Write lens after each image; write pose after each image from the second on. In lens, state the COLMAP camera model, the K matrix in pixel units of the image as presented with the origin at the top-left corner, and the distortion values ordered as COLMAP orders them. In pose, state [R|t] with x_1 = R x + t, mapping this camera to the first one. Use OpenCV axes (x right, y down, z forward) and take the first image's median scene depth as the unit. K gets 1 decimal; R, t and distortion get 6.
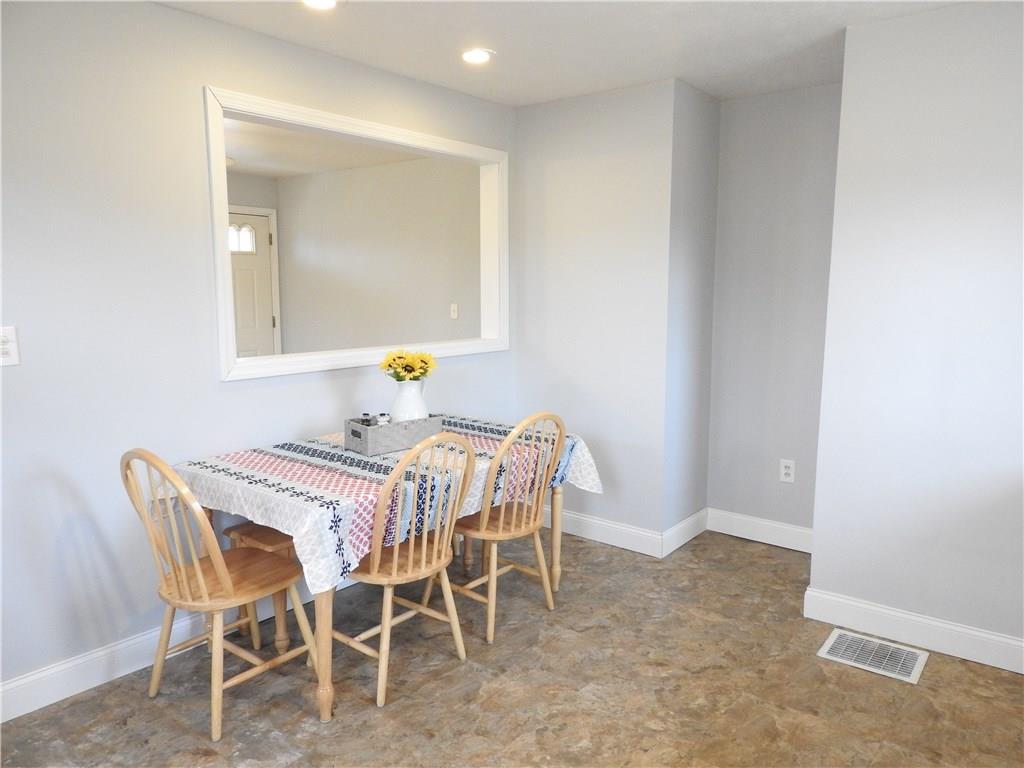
lens RADIAL K [[741.0, 0, 511.9], [0, 741.0, 377.5], [0, 0, 1]] dist [0.035221, -0.006109]
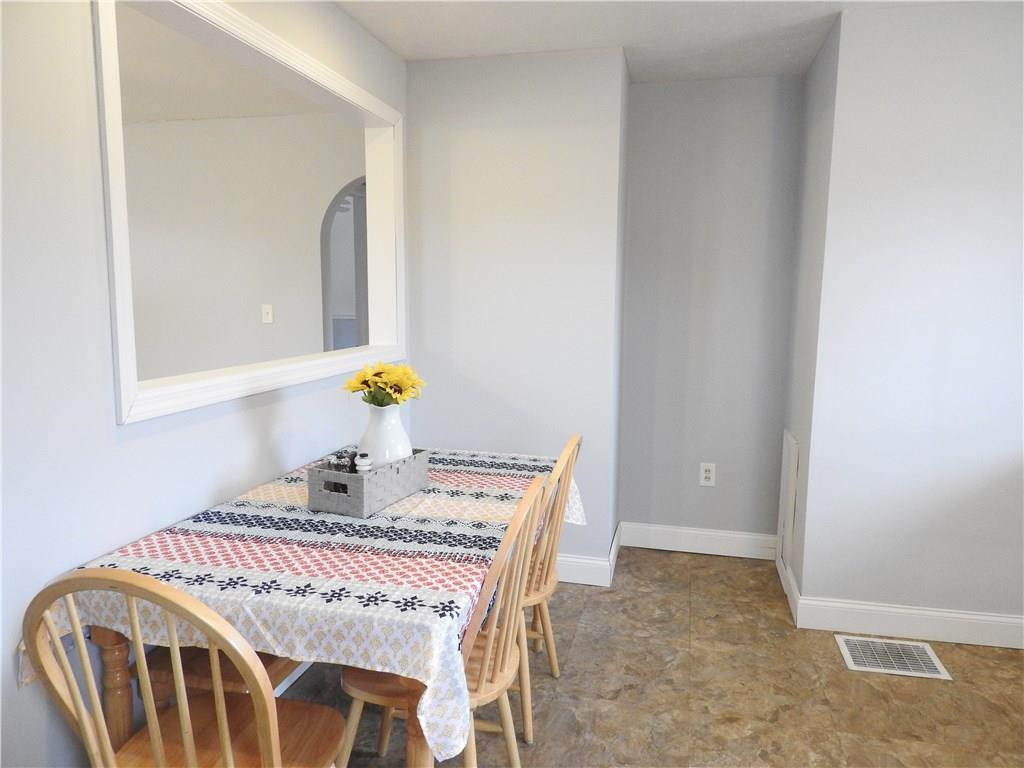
lens RADIAL K [[738.0, 0, 512.0], [0, 738.0, 384.0], [0, 0, 1]] dist [0.011553, -0.004974]
pose [[0.905353, -0.045909, 0.422171, -0.334419], [0.045406, 0.998905, 0.011250, -0.018927], [-0.422225, 0.008984, 0.906447, 0.302365]]
